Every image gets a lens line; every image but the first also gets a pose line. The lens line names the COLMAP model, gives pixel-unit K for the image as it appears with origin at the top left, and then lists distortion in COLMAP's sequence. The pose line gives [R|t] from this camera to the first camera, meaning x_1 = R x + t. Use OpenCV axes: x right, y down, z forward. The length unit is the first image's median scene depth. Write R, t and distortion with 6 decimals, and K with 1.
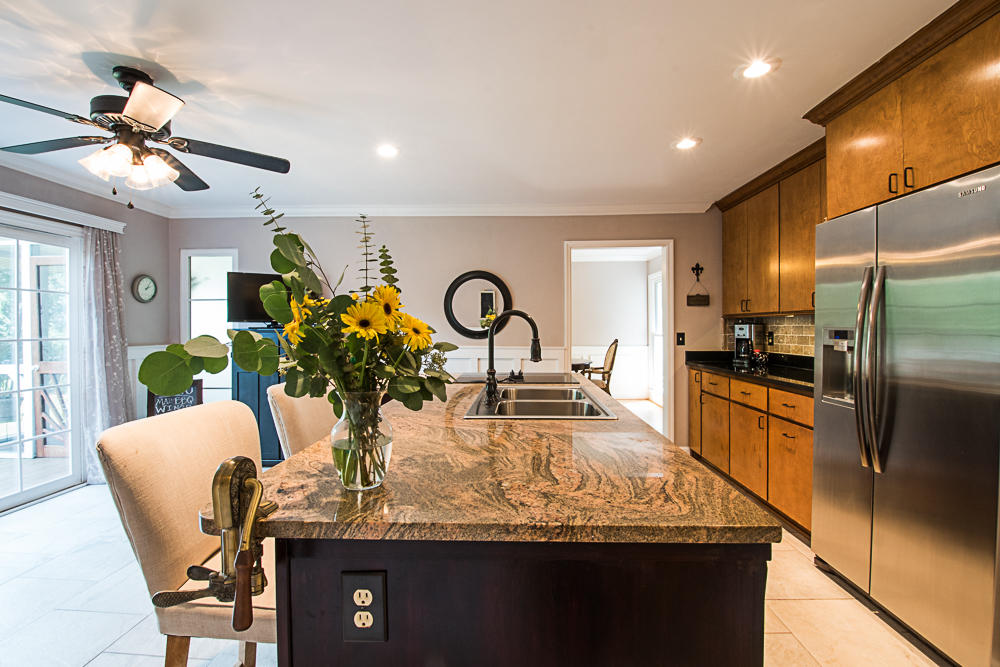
lens RADIAL K [[440.2, 0, 503.1], [0, 440.2, 331.9], [0, 0, 1]] dist [-0.012829, -0.005428]
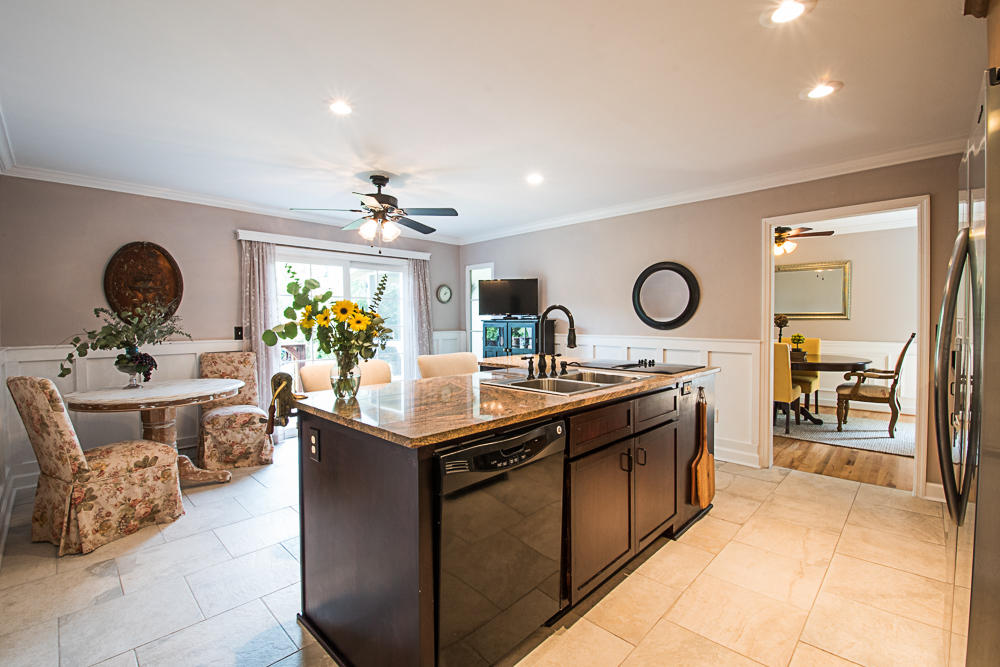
lens RADIAL K [[440.2, 0, 502.0], [0, 440.2, 331.9], [0, 0, 1]] dist [-0.012829, -0.005428]
pose [[0.737577, 0.015439, -0.675087, 0.529284], [-0.001367, 0.999771, 0.021370, 0.000002], [0.675262, -0.014839, 0.737429, -0.002057]]
